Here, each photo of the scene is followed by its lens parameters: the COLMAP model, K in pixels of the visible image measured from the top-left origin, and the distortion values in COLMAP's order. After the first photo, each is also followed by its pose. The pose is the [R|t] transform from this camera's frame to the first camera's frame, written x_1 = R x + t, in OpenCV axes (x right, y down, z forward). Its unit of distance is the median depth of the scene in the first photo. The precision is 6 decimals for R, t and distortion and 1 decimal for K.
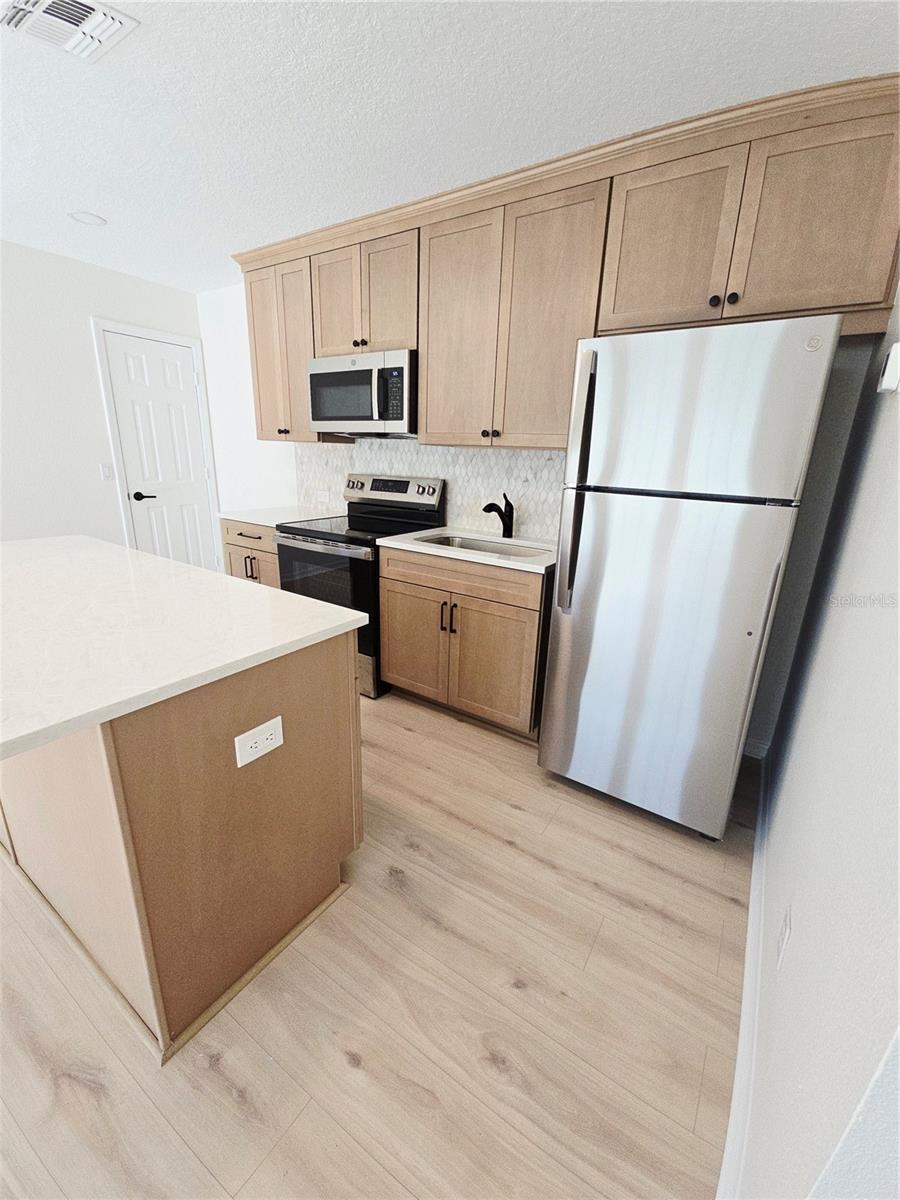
lens RADIAL K [[486.2, 0, 459.5], [0, 486.2, 596.4], [0, 0, 1]] dist [0.002524, -0.000138]
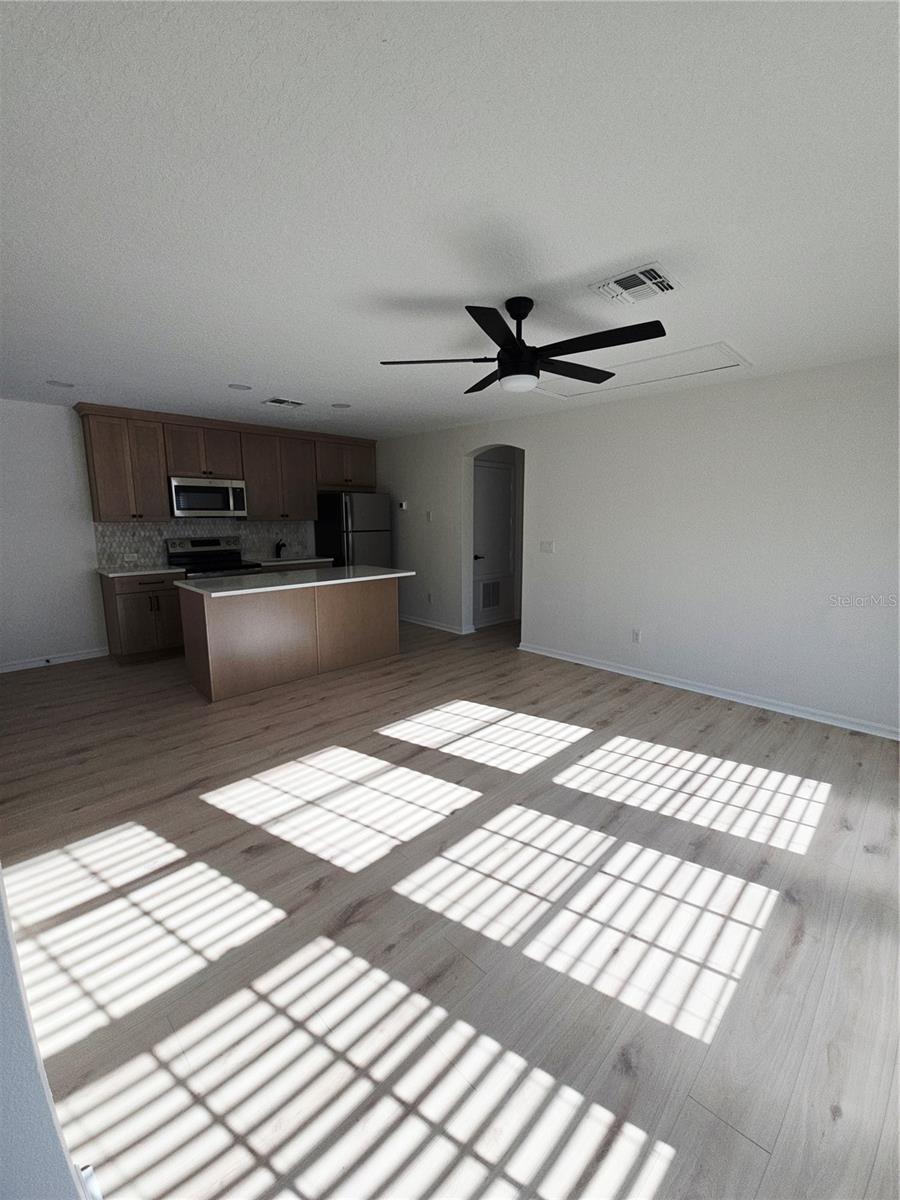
lens RADIAL K [[486.2, 0, 459.5], [0, 486.2, 596.4], [0, 0, 1]] dist [0.002524, -0.000138]
pose [[0.201931, -0.197872, 0.959203, -2.122044], [0.283542, 0.949249, 0.136127, -0.020122], [-0.937458, 0.244486, 0.247788, -0.358252]]
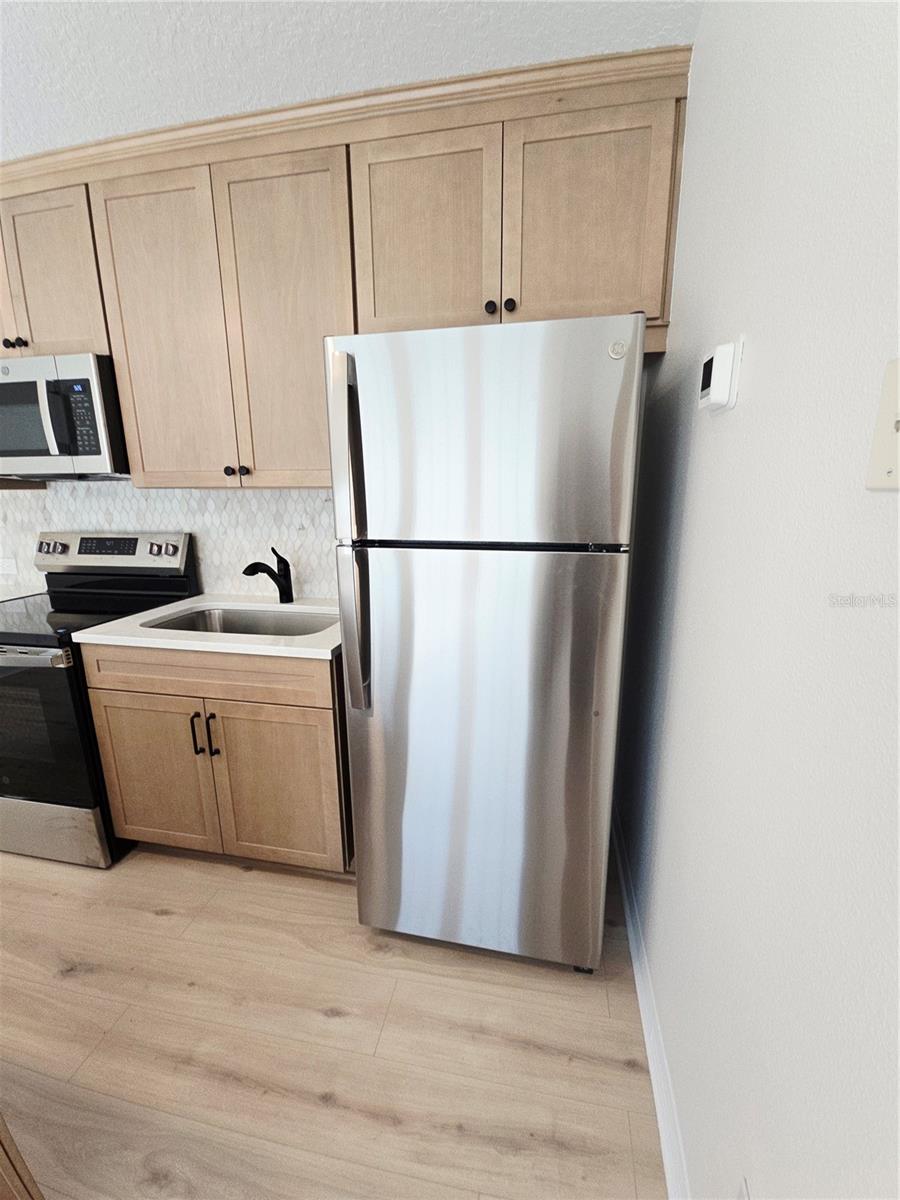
lens RADIAL K [[486.2, 0, 459.5], [0, 486.2, 596.4], [0, 0, 1]] dist [0.002524, -0.000138]
pose [[0.925481, -0.121722, 0.358704, 0.082152], [0.143723, 0.988991, -0.035212, -0.068705], [-0.350469, 0.084142, 0.932787, 0.200362]]
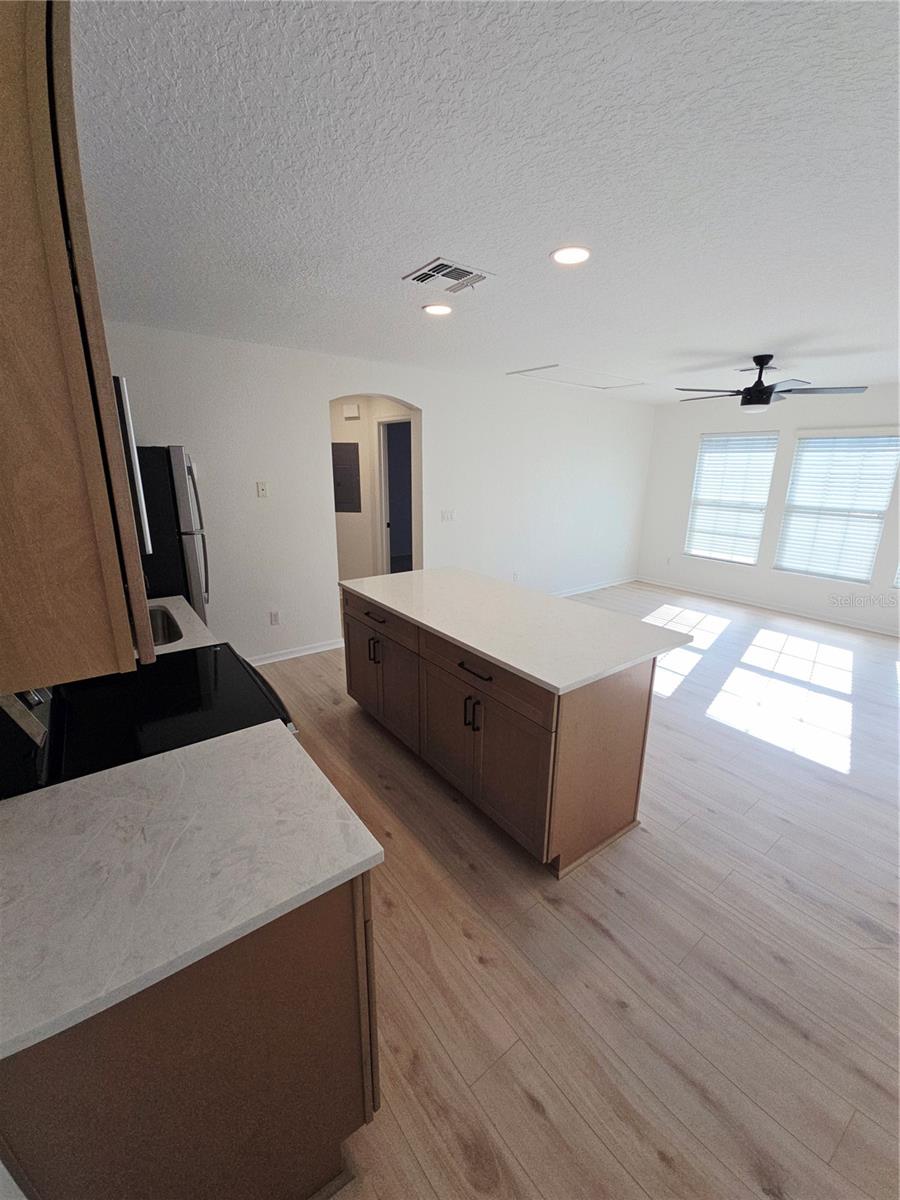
lens RADIAL K [[486.2, 0, 459.5], [0, 486.2, 596.4], [0, 0, 1]] dist [0.002524, -0.000138]
pose [[-0.942027, -0.135425, 0.306993, -0.792143], [0.048966, 0.849651, 0.525067, -0.595983], [-0.331944, 0.509660, -0.793763, 1.464935]]
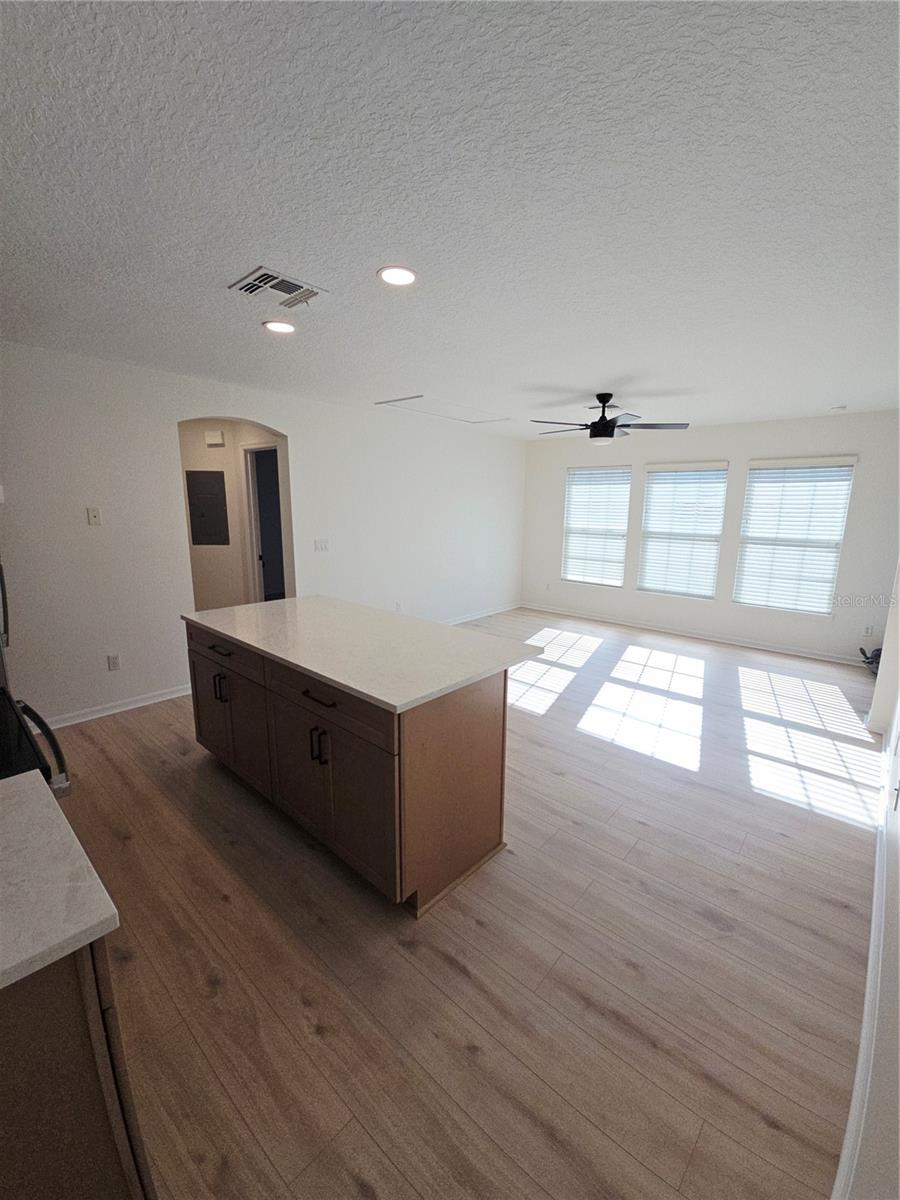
lens RADIAL K [[488.7, 0, 457.8], [0, 488.7, 595.8], [0, 0, 1]] dist [0.002810, 0.000107]
pose [[-0.988750, -0.075067, 0.129378, -0.884933], [-0.006906, 0.886940, 0.461833, -0.549562], [-0.149419, 0.455744, -0.877480, 1.430900]]
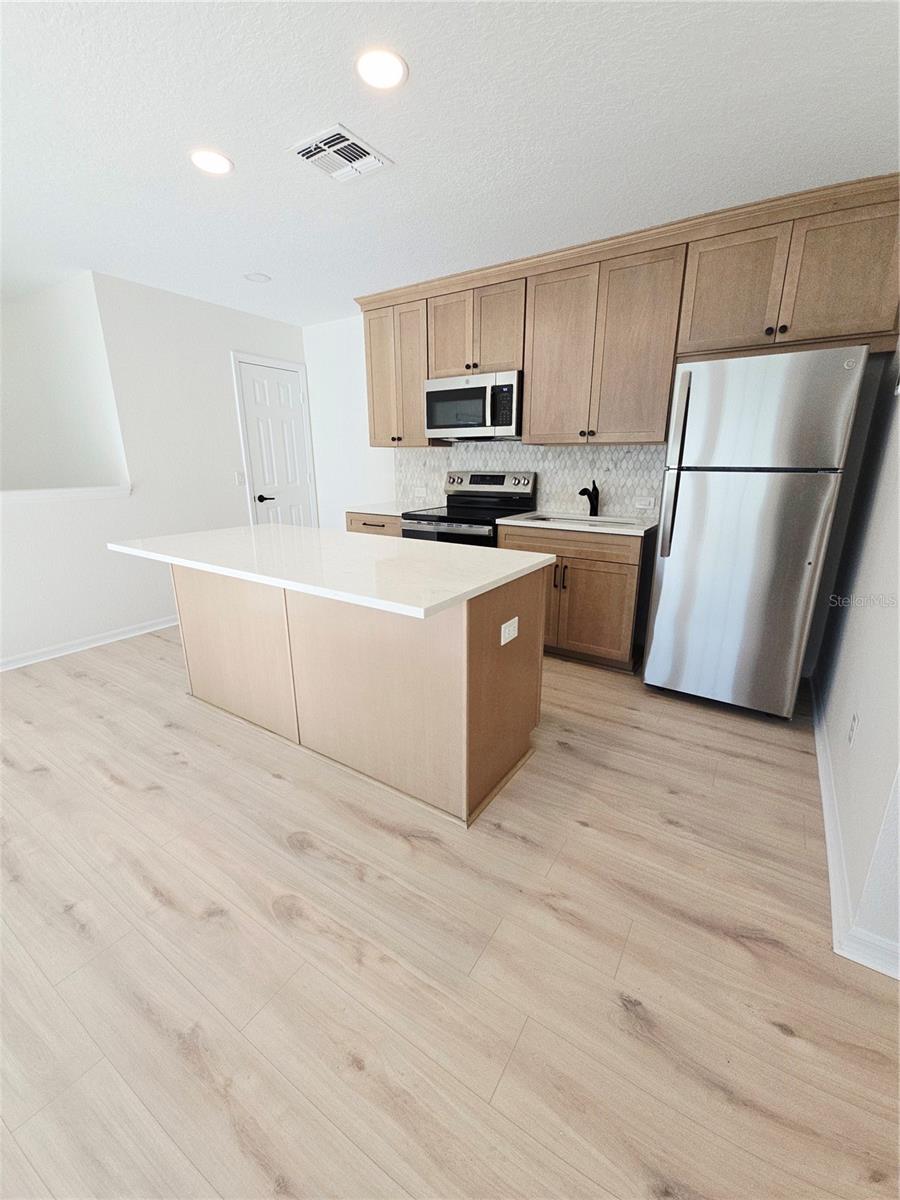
lens RADIAL K [[486.2, 0, 459.5], [0, 486.2, 596.4], [0, 0, 1]] dist [0.002524, -0.000138]
pose [[0.999356, -0.035218, -0.006894, -0.262455], [0.035150, 0.999334, -0.009785, 0.092105], [0.007234, 0.009537, 0.999928, -0.270545]]
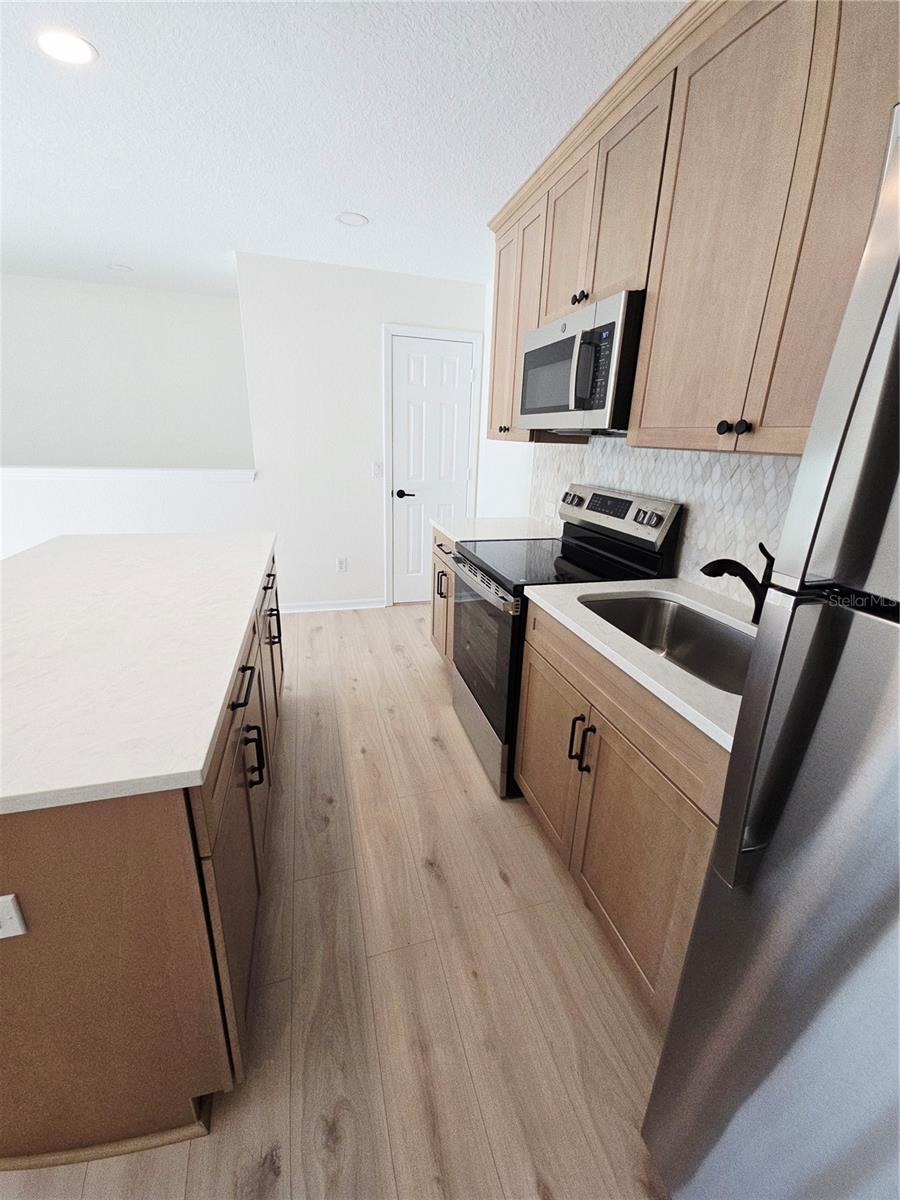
lens RADIAL K [[486.2, 0, 459.5], [0, 486.2, 596.4], [0, 0, 1]] dist [0.002524, -0.000138]
pose [[0.763445, 0.195455, -0.615589, 0.178751], [-0.192221, 0.978681, 0.072350, -0.134515], [0.616606, 0.063094, 0.784739, 0.407713]]
